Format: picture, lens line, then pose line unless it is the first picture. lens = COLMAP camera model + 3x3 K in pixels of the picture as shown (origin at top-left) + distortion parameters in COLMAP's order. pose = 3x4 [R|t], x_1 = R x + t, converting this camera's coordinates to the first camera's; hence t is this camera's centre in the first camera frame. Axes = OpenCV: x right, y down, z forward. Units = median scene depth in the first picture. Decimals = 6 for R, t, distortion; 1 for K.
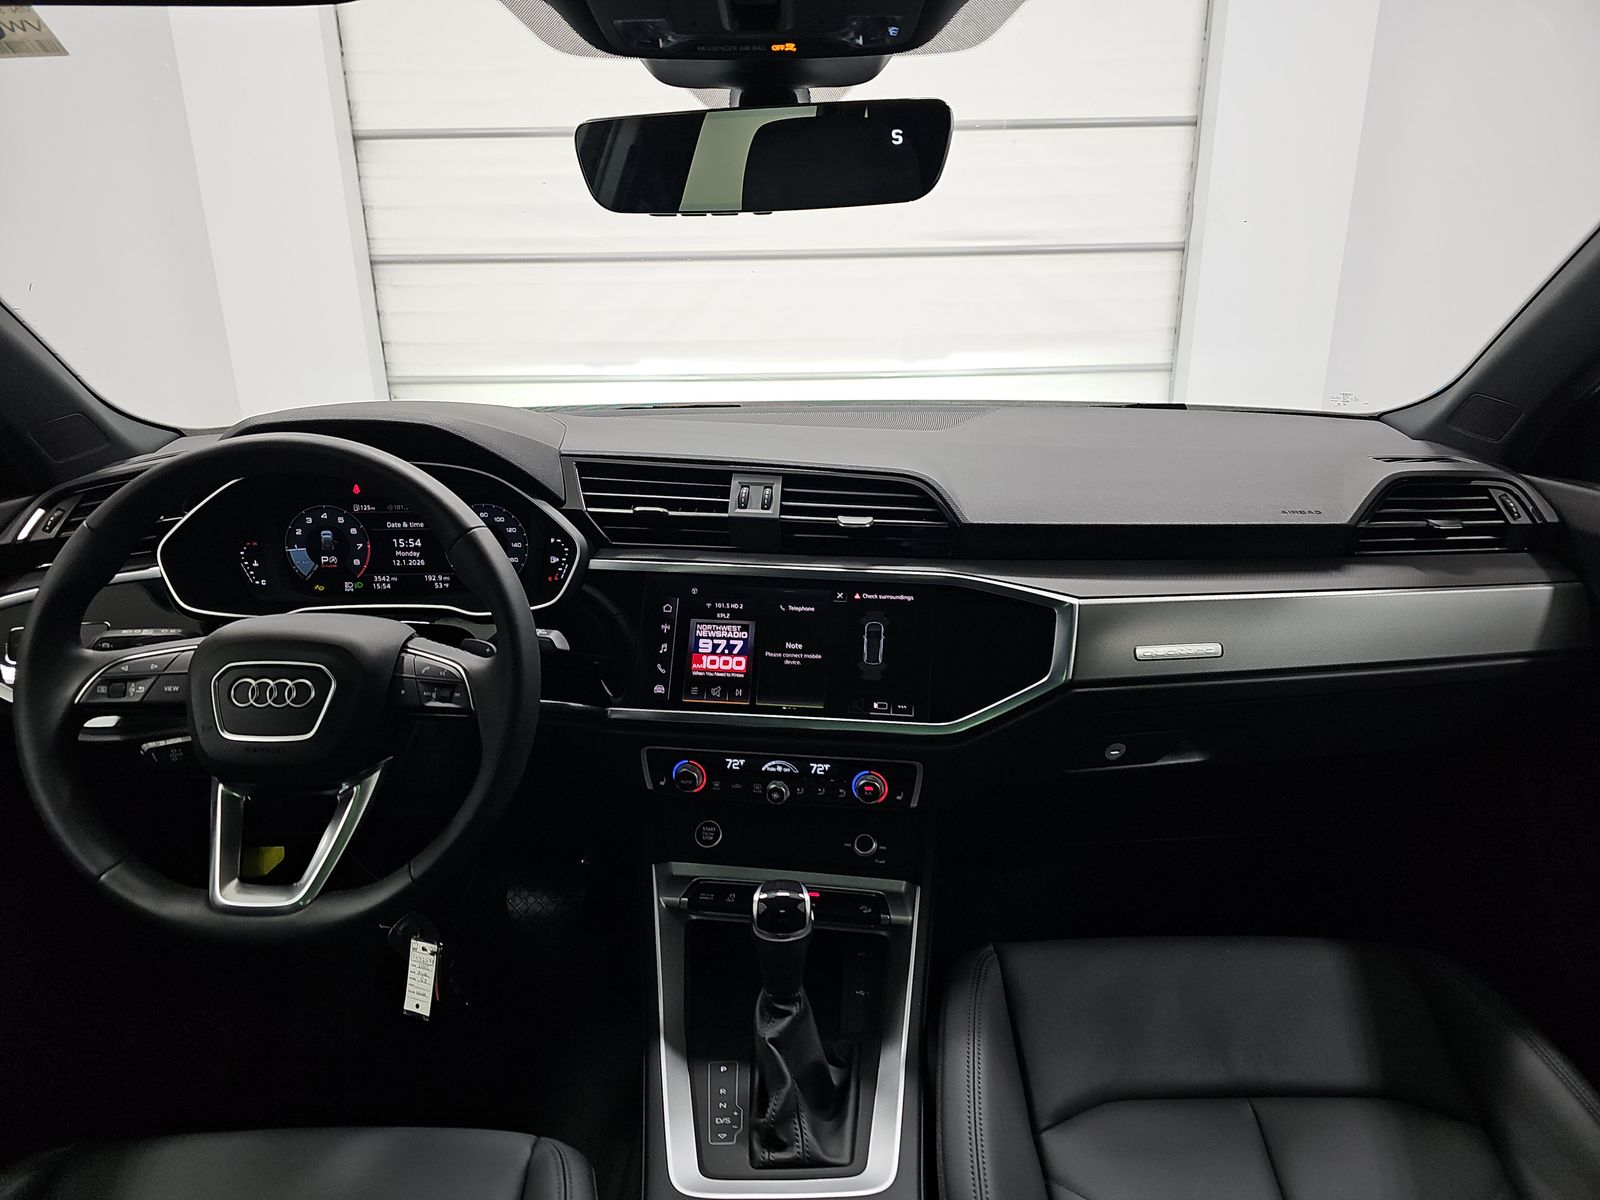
lens RADIAL K [[1088.0, 0, 800.0], [0, 1088.0, 600.0], [0, 0, 1]] dist [0.069555, -0.001895]
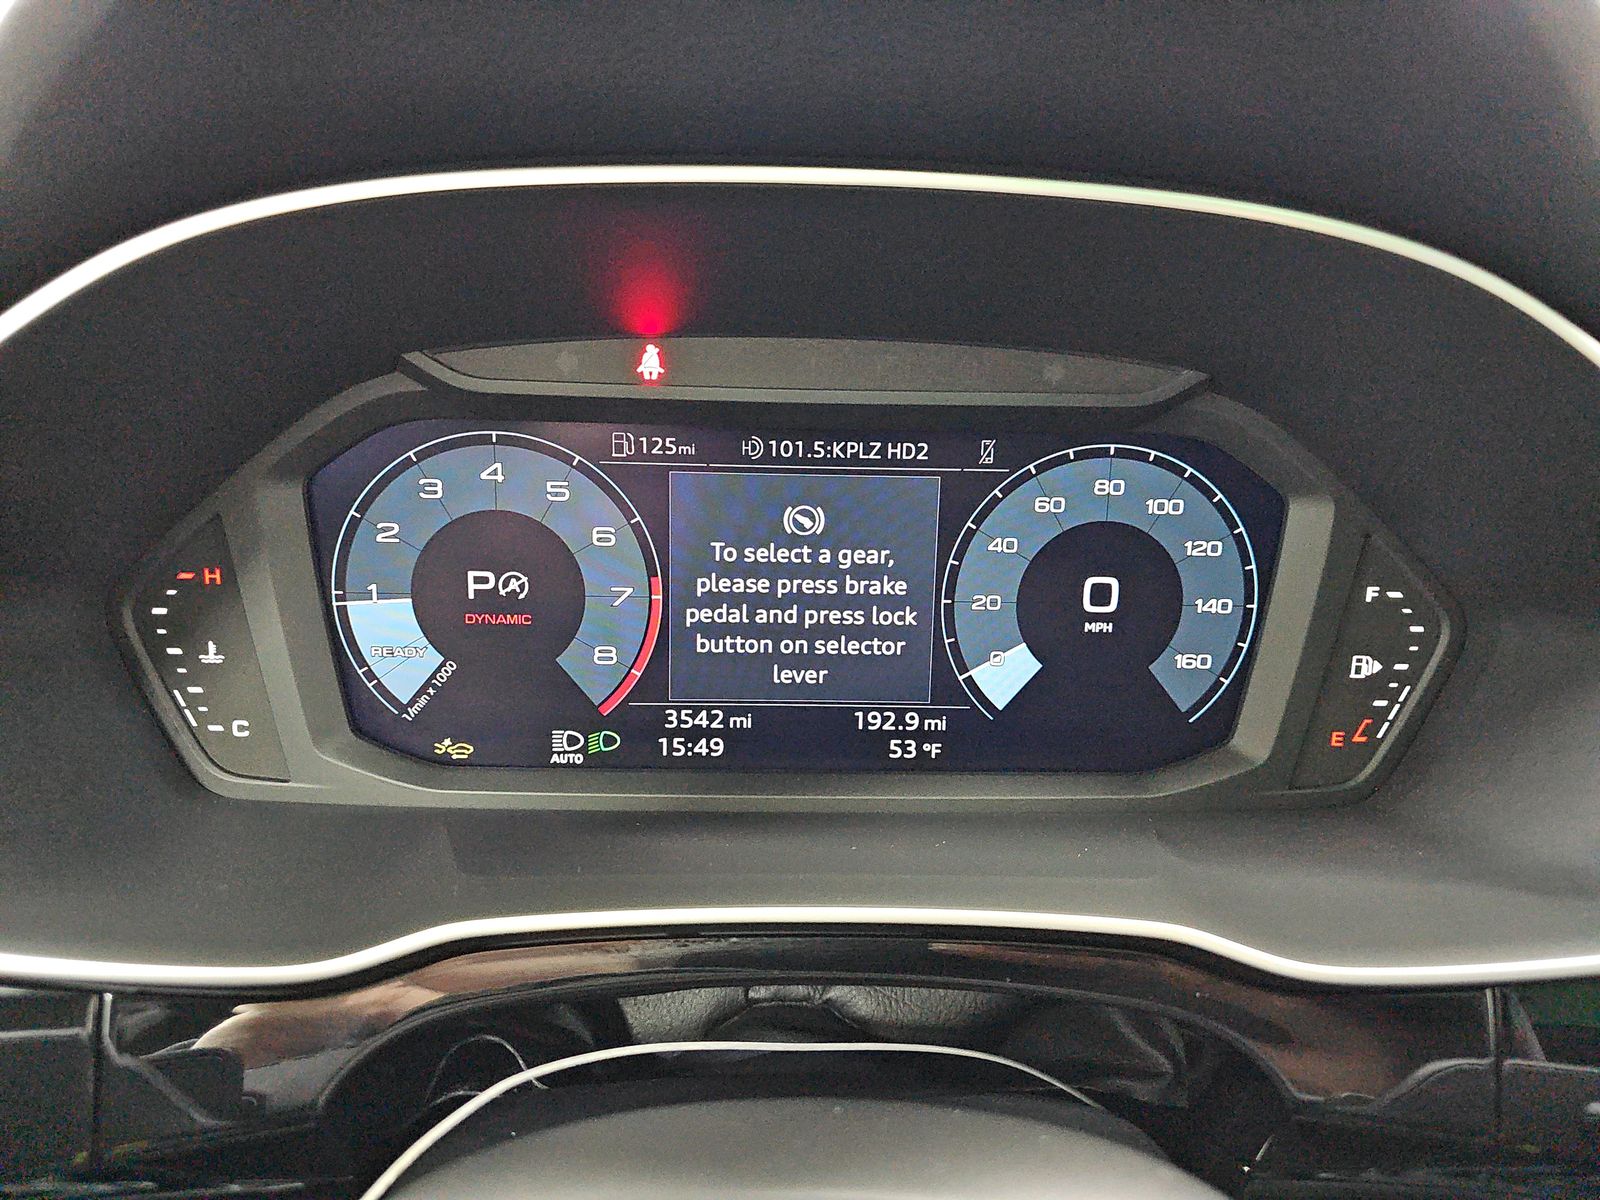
lens RADIAL K [[1065.3, 0, 800.0], [0, 1065.3, 600.0], [0, 0, 1]] dist [0.046980, -0.056166]
pose [[0.998203, 0.027781, 0.053097, -0.405237], [-0.028329, 0.999553, 0.009593, -0.056090], [-0.052807, -0.011080, 0.998543, 0.815959]]
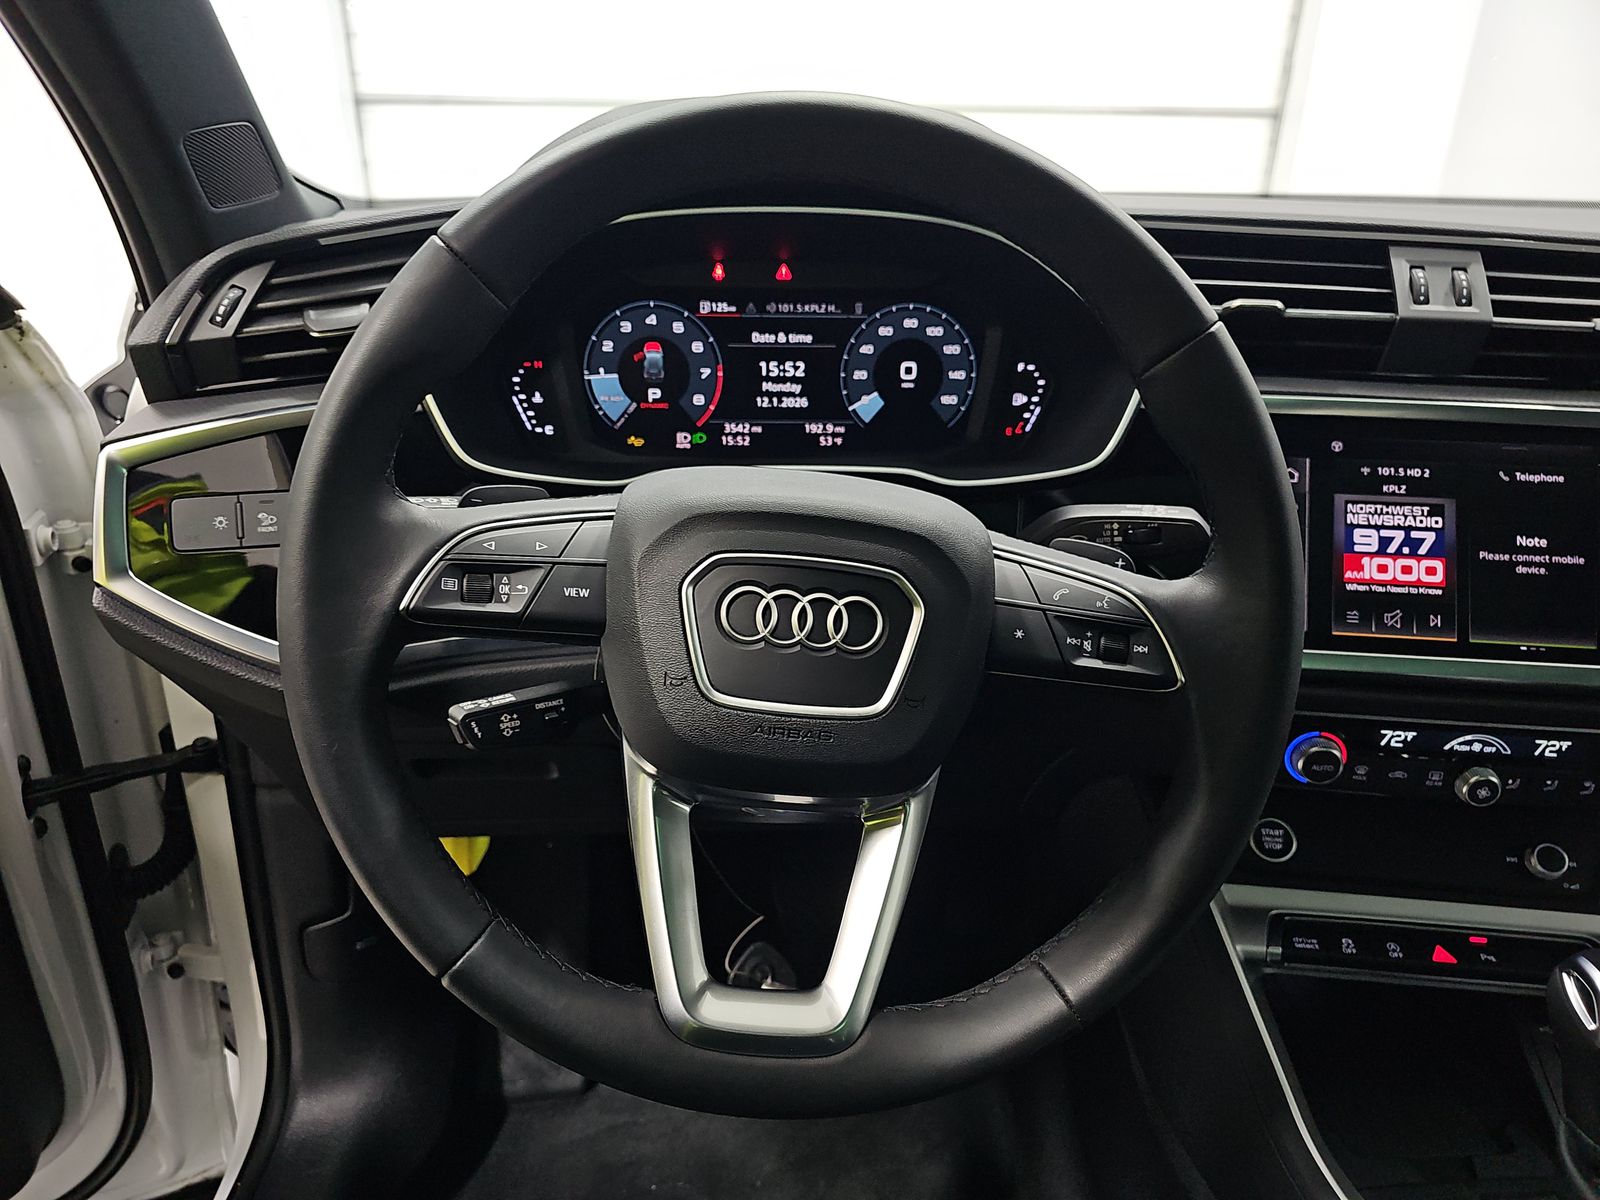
lens RADIAL K [[1051.3, 0, 793.3], [0, 1051.3, 604.8], [0, 0, 1]] dist [0.123085, -0.164409]
pose [[0.997905, 0.006313, 0.064388, -0.423603], [-0.012259, 0.995649, 0.092375, 0.026615], [-0.063525, -0.092971, 0.993640, 0.436830]]
